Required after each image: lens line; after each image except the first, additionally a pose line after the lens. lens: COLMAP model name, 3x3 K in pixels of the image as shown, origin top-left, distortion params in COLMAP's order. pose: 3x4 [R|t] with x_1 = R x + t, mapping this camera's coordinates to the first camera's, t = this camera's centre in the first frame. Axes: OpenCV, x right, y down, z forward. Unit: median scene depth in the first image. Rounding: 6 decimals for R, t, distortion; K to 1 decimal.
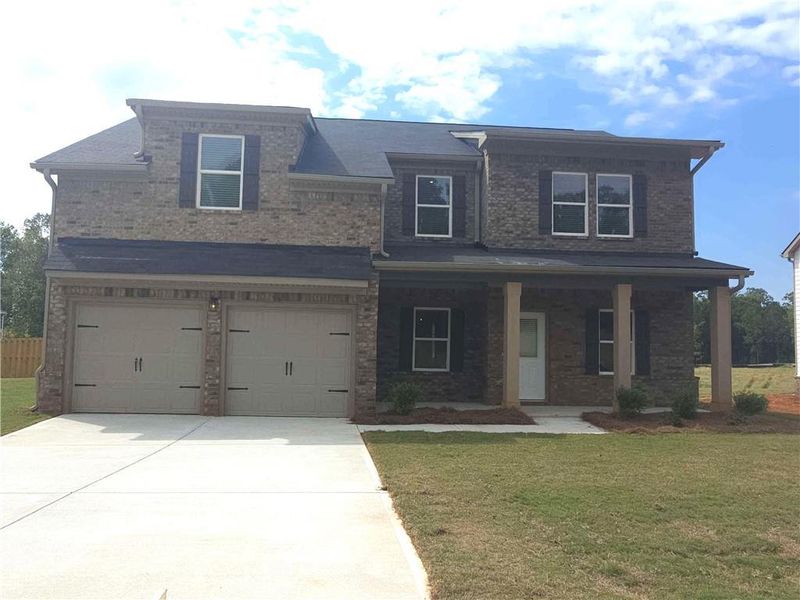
lens RADIAL K [[654.7, 0, 386.9], [0, 654.7, 318.1], [0, 0, 1]] dist [-0.010285, 0.003355]
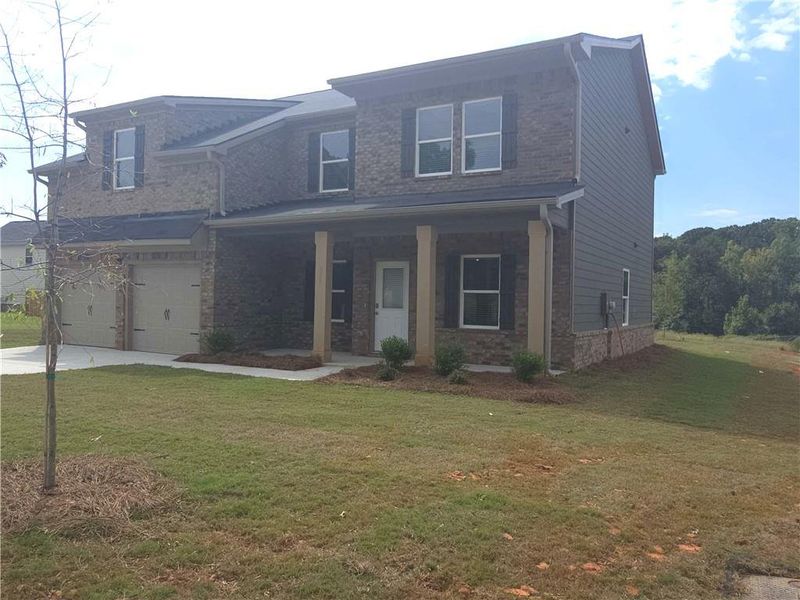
lens RADIAL K [[649.3, 0, 381.5], [0, 649.3, 317.6], [0, 0, 1]] dist [-0.008290, -0.008842]
pose [[0.820721, 0.012777, -0.571187, 0.850387], [0.016422, 0.998809, 0.045939, 0.033187], [0.571094, -0.047083, 0.819534, 0.234560]]
